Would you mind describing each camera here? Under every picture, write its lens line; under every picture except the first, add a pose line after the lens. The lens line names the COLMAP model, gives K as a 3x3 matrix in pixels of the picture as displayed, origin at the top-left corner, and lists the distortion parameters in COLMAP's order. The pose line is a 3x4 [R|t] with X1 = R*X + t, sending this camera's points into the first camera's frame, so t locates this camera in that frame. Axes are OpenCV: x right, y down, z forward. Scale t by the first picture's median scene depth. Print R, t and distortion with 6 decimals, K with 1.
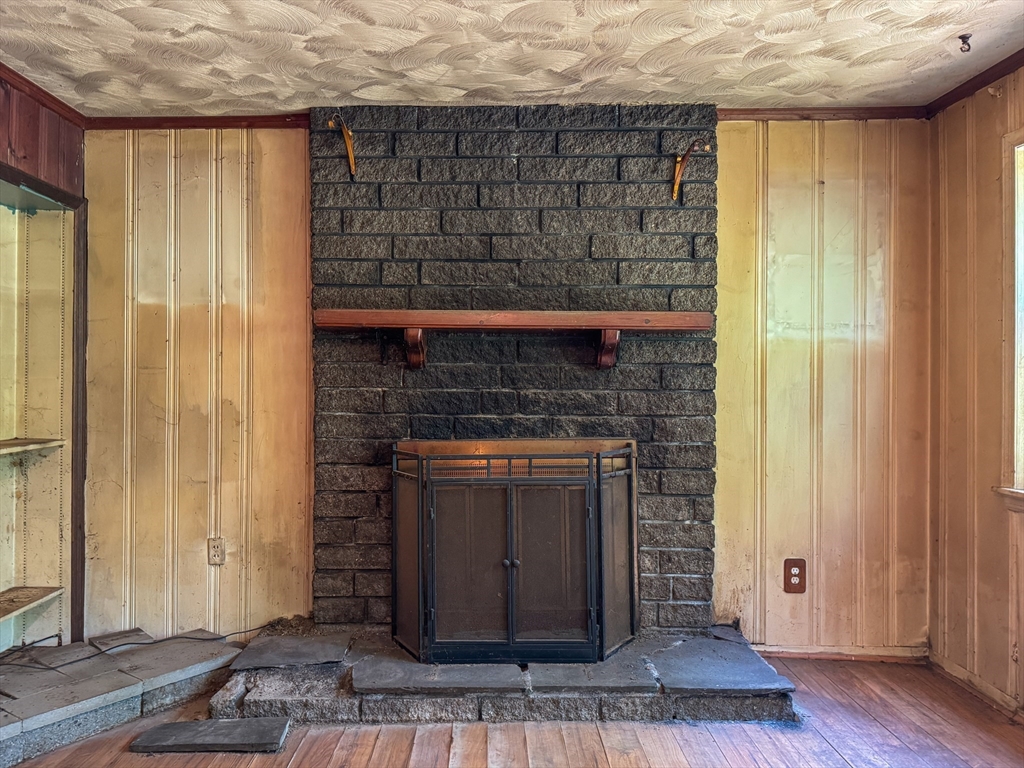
lens RADIAL K [[745.4, 0, 503.5], [0, 745.4, 385.3], [0, 0, 1]] dist [0.124034, -0.187564]
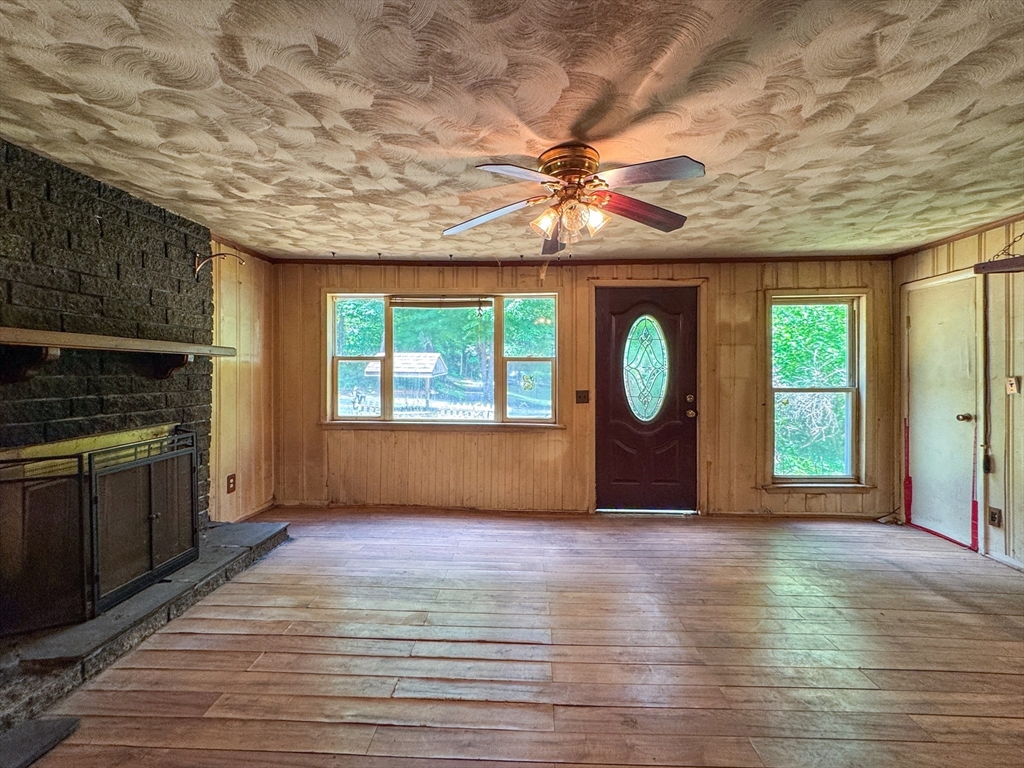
lens RADIAL K [[423.7, 0, 506.0], [0, 423.7, 371.1], [0, 0, 1]] dist [-0.002752, 0.000297]
pose [[0.060102, -0.002100, 0.998190, -0.677064], [0.003173, 0.999993, 0.001912, -0.036510], [-0.998187, 0.003052, 0.060108, 0.247045]]
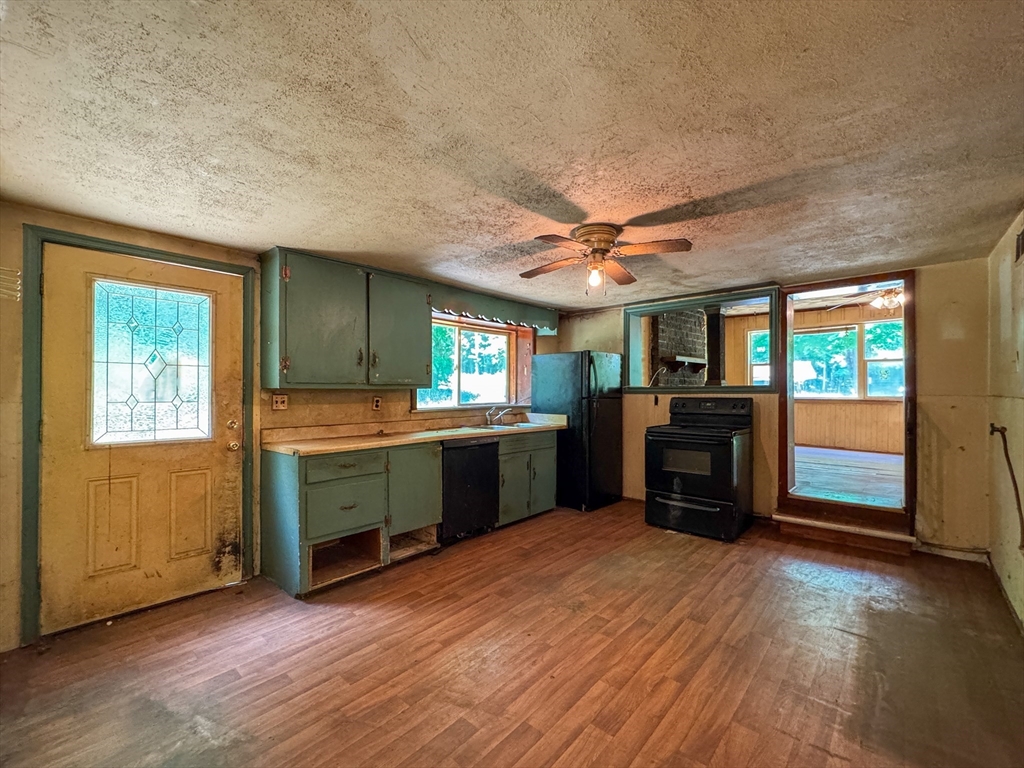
lens RADIAL K [[440.6, 0, 527.0], [0, 440.6, 397.4], [0, 0, 1]] dist [-0.000230, 0.000096]
pose [[0.686945, -0.021472, 0.726393, -2.120204], [0.017430, 0.999763, 0.013069, 0.058277], [-0.726501, 0.003683, 0.687156, 0.049938]]
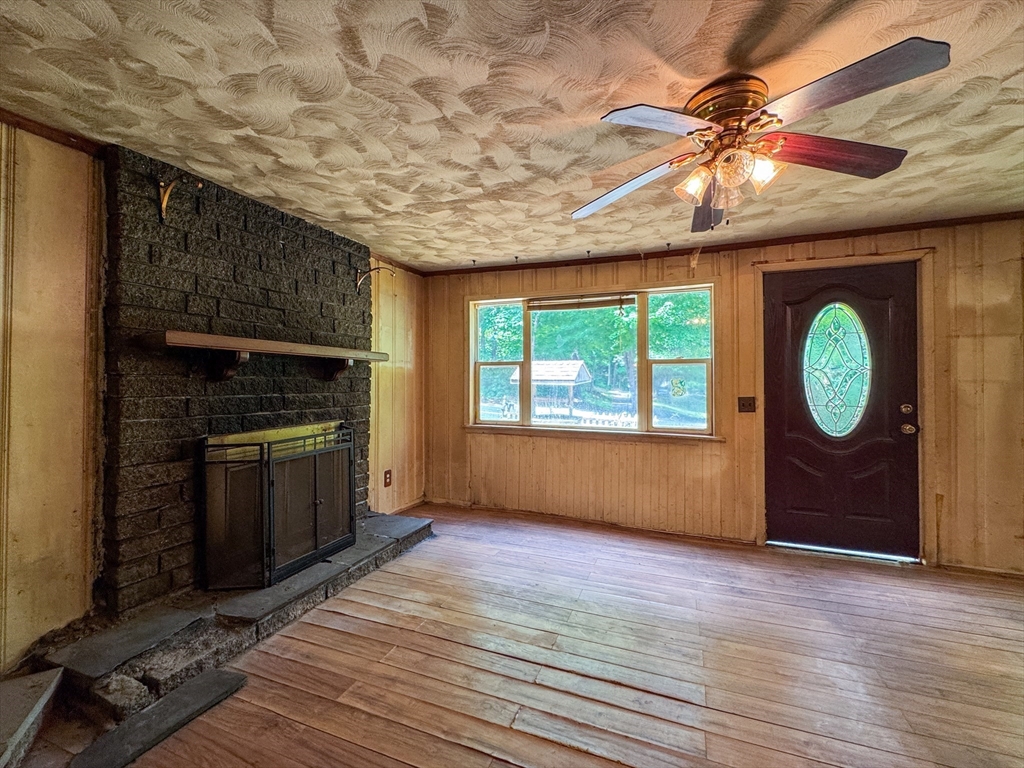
lens RADIAL K [[421.4, 0, 513.7], [0, 421.4, 377.0], [0, 0, 1]] dist [-0.002595, 0.000441]
pose [[0.377780, 0.007899, 0.925862, -0.600420], [0.005492, 0.999927, -0.010772, -0.017757], [-0.925879, 0.009155, 0.377709, 0.237449]]
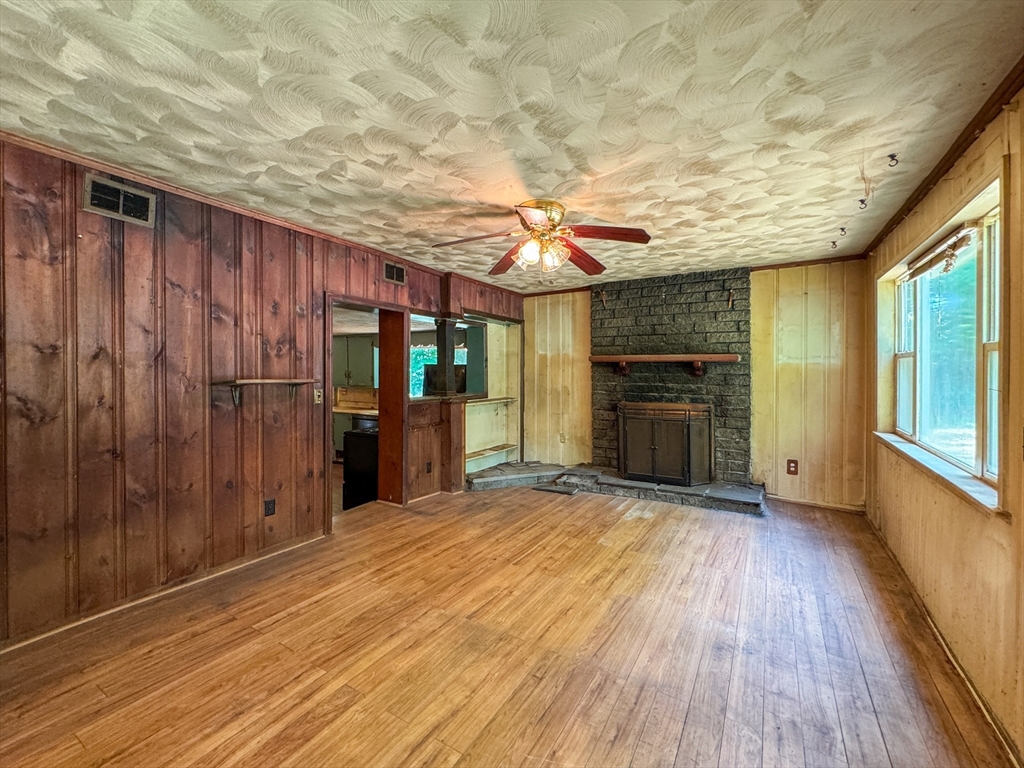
lens RADIAL K [[449.0, 0, 528.2], [0, 449.0, 372.4], [0, 0, 1]] dist [-0.001645, 0.000039]
pose [[0.866970, -0.000221, -0.498360, 0.383794], [0.001485, 0.999997, 0.002139, -0.038865], [0.498358, -0.002595, 0.866968, -0.589072]]
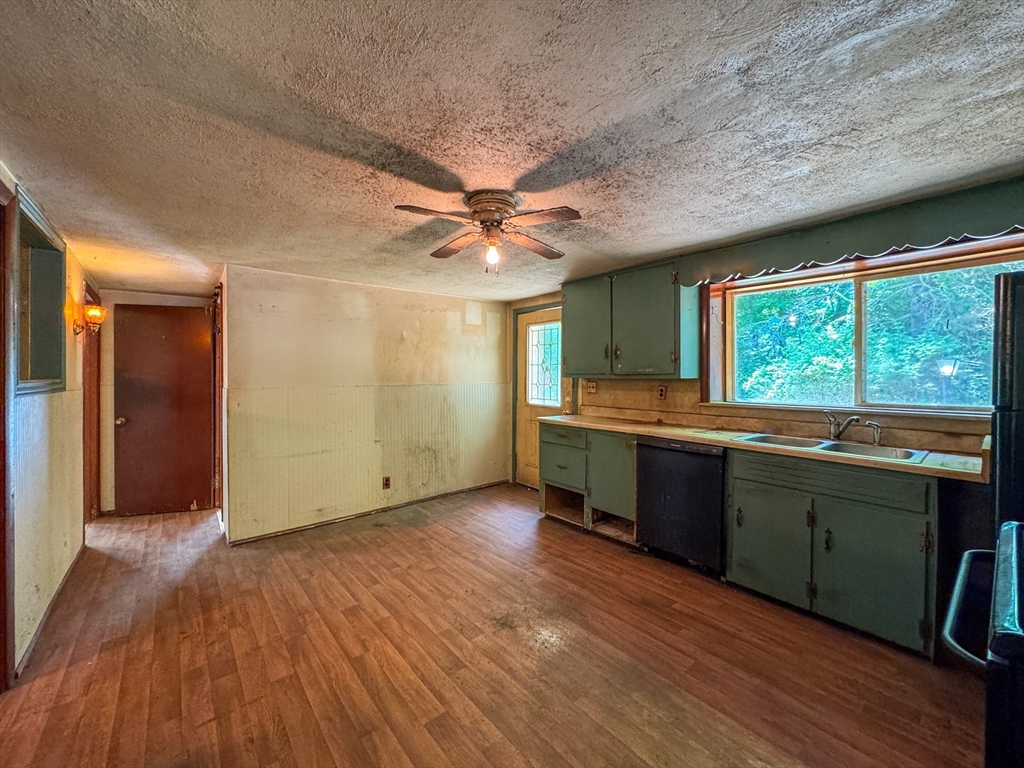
lens RADIAL K [[415.0, 0, 496.9], [0, 415.0, 384.5], [0, 0, 1]] dist [-0.001432, 0.000126]
pose [[0.575138, 0.008916, -0.818008, -0.925480], [-0.002153, 0.999954, 0.009385, 0.052141], [0.818054, -0.003637, 0.575130, 0.135384]]
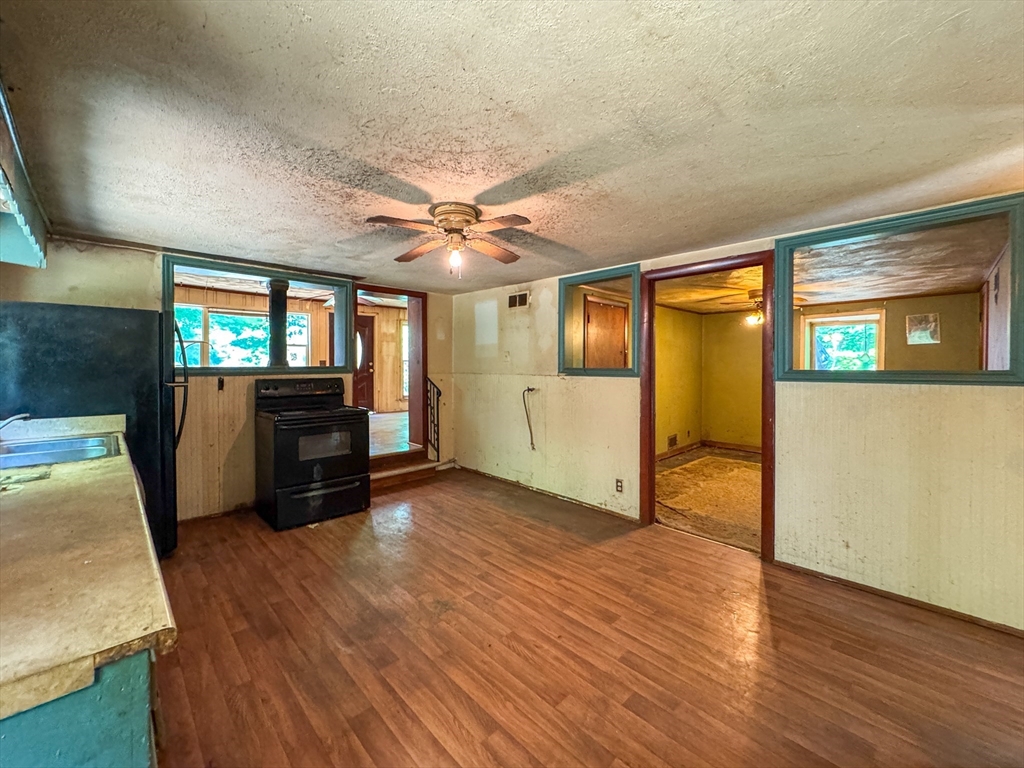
lens RADIAL K [[409.2, 0, 504.6], [0, 409.2, 370.1], [0, 0, 1]] dist [-0.001697, -0.000003]
pose [[-0.657538, -0.010563, 0.753348, -2.063303], [0.005698, 0.999803, 0.018992, 0.041706], [-0.753400, 0.016780, -0.657348, 0.912432]]
